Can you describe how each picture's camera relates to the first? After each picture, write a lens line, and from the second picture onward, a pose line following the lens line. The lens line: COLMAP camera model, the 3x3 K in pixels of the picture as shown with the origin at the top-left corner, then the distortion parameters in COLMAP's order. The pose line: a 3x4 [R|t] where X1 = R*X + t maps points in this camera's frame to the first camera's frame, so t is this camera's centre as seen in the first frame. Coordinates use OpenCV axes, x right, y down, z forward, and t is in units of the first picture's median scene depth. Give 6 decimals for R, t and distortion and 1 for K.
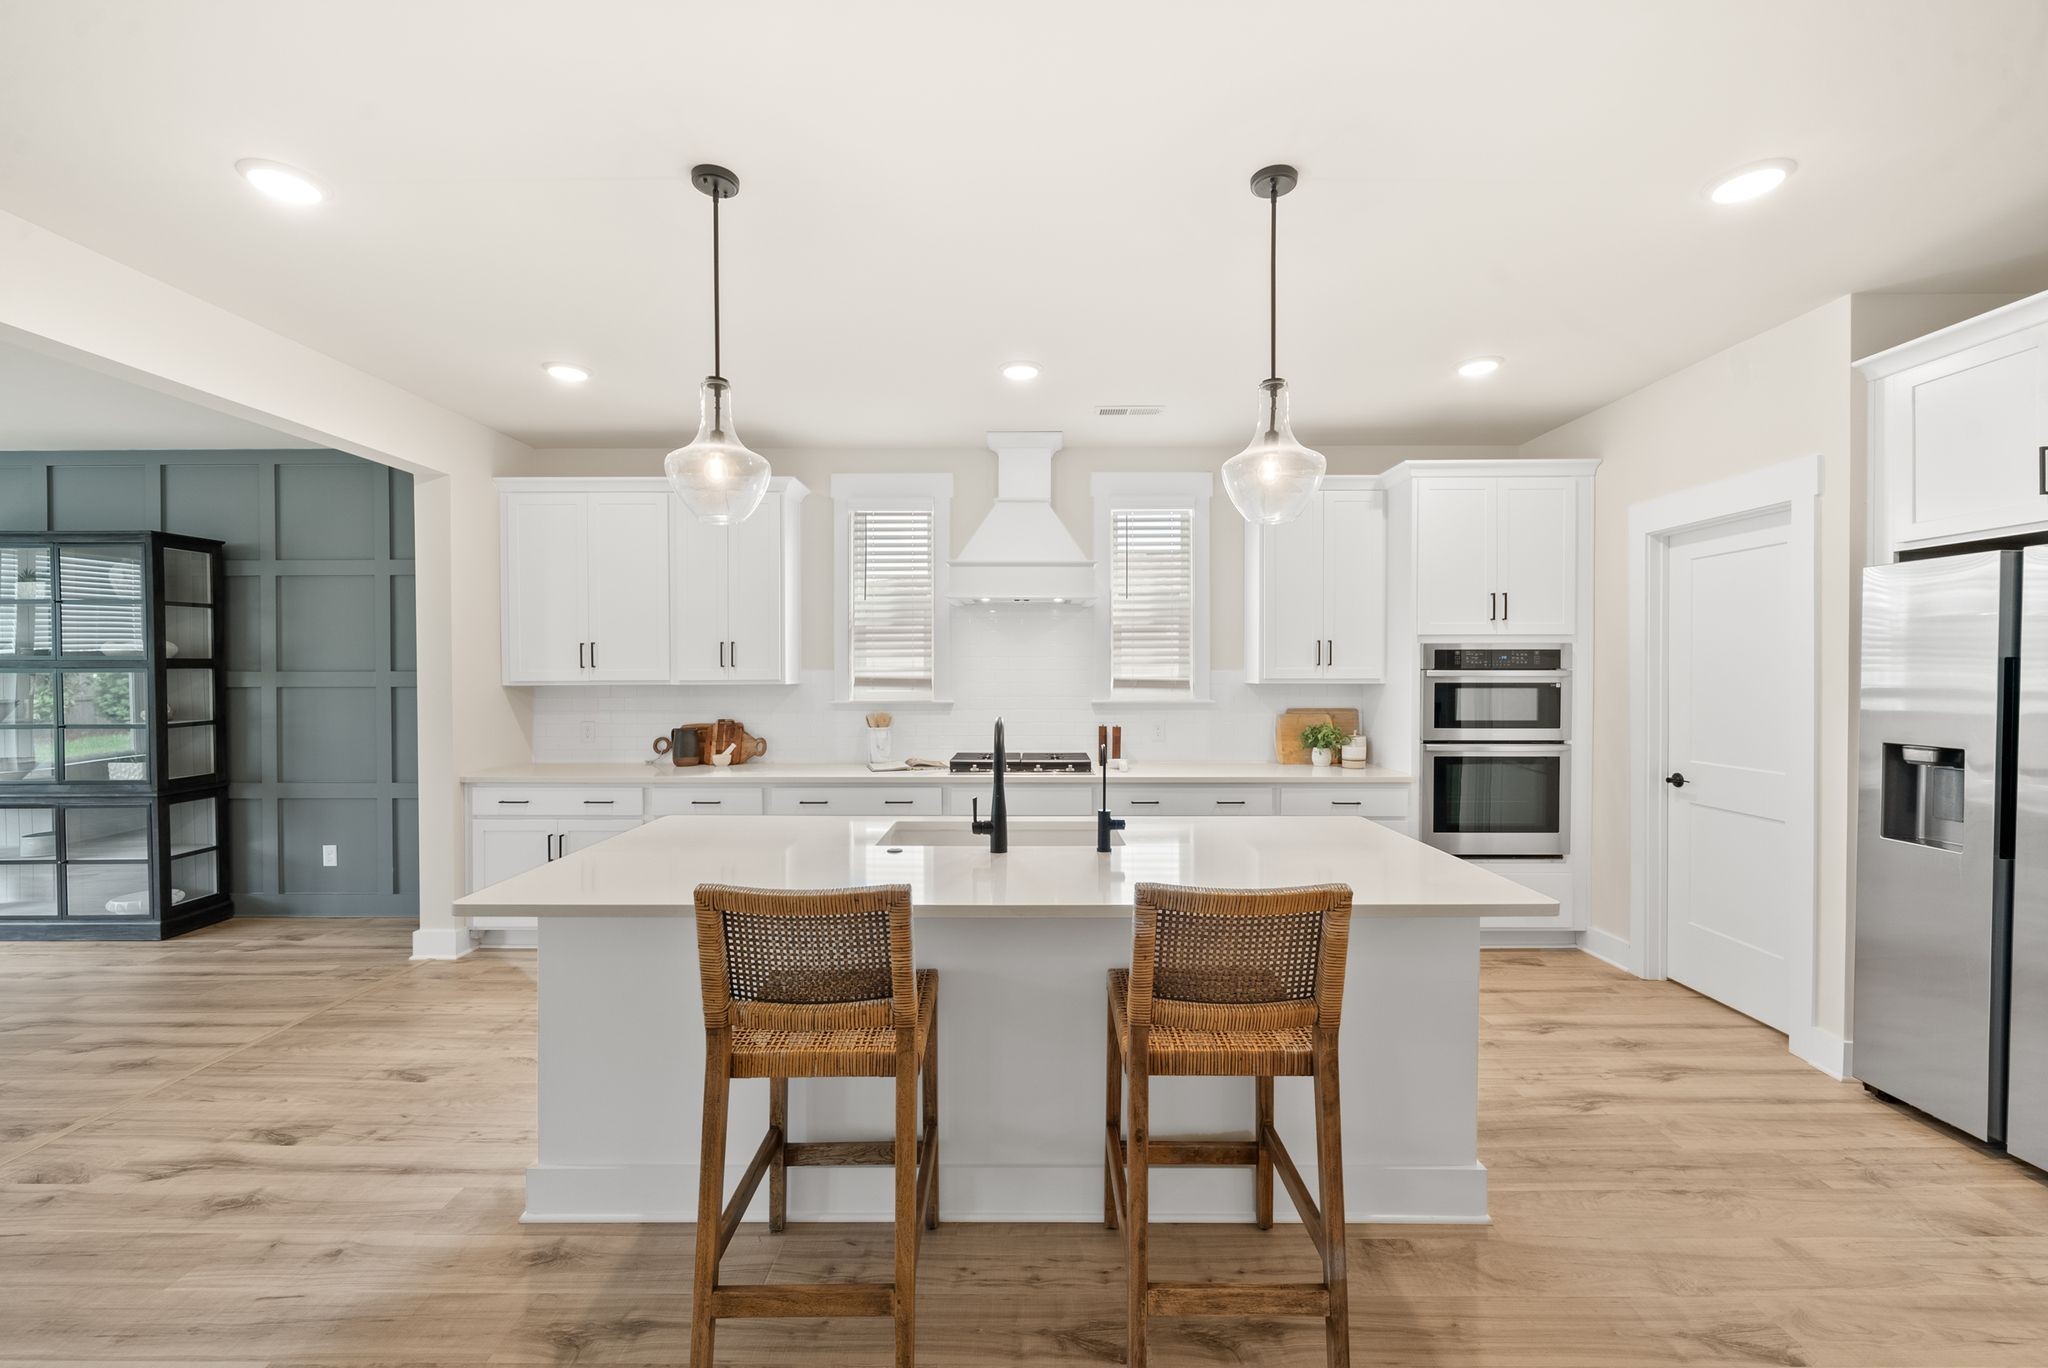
lens RADIAL K [[819.8, 0, 1026.0], [0, 819.8, 676.6], [0, 0, 1]] dist [-0.001129, -0.000160]
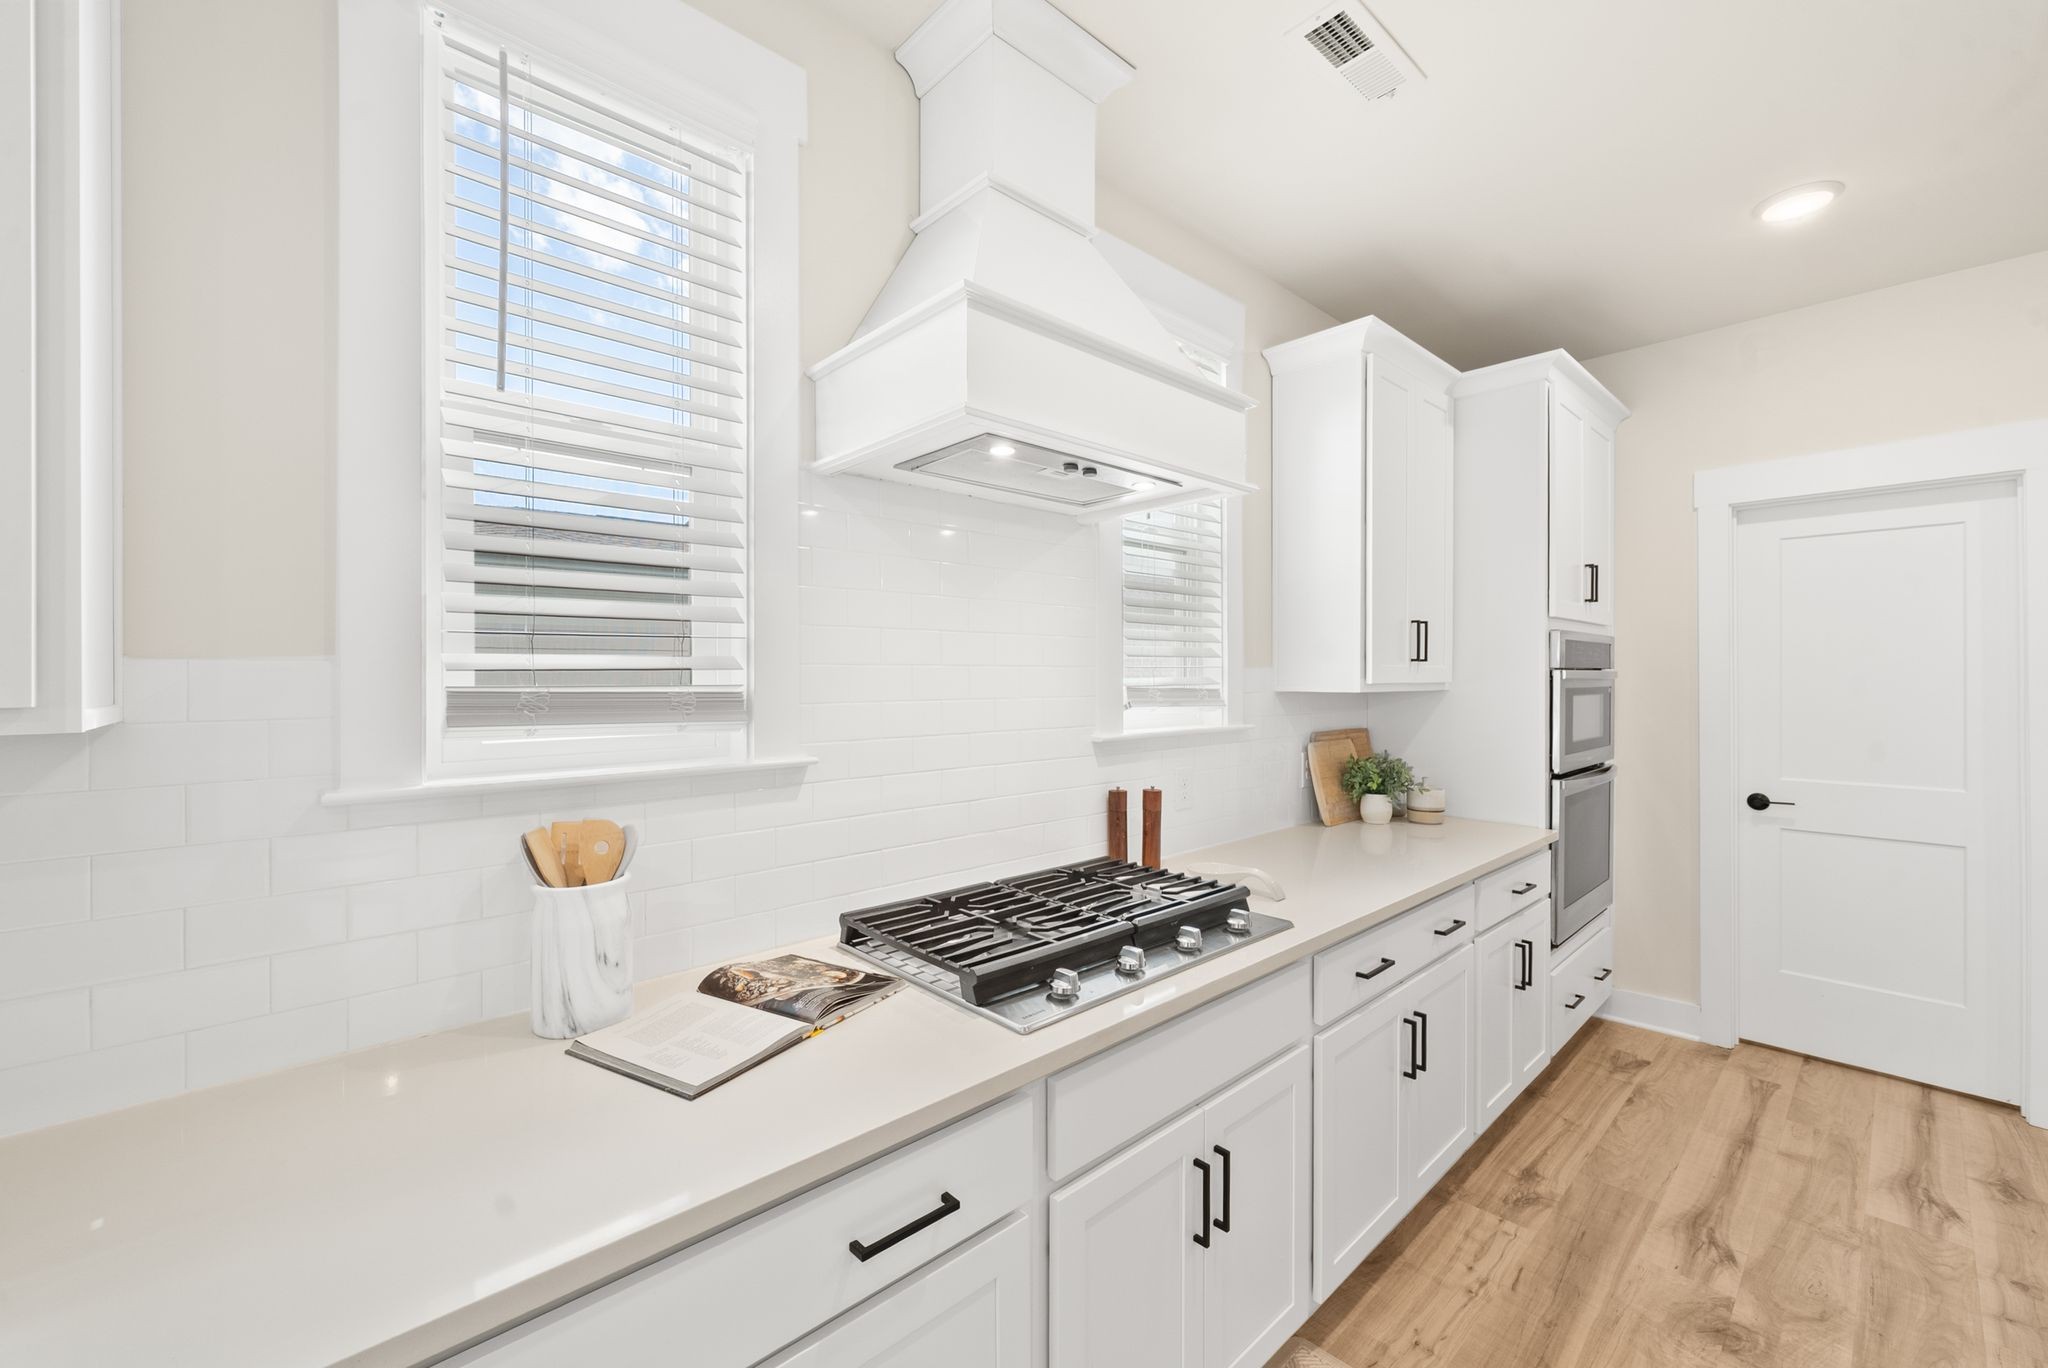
lens RADIAL K [[819.8, 0, 1026.0], [0, 819.8, 676.6], [0, 0, 1]] dist [-0.001129, -0.000160]
pose [[0.730153, -0.000791, 0.683283, -0.256192], [0.005060, 0.999978, -0.004249, -0.001554], [-0.683265, 0.006560, 0.730141, 0.711743]]
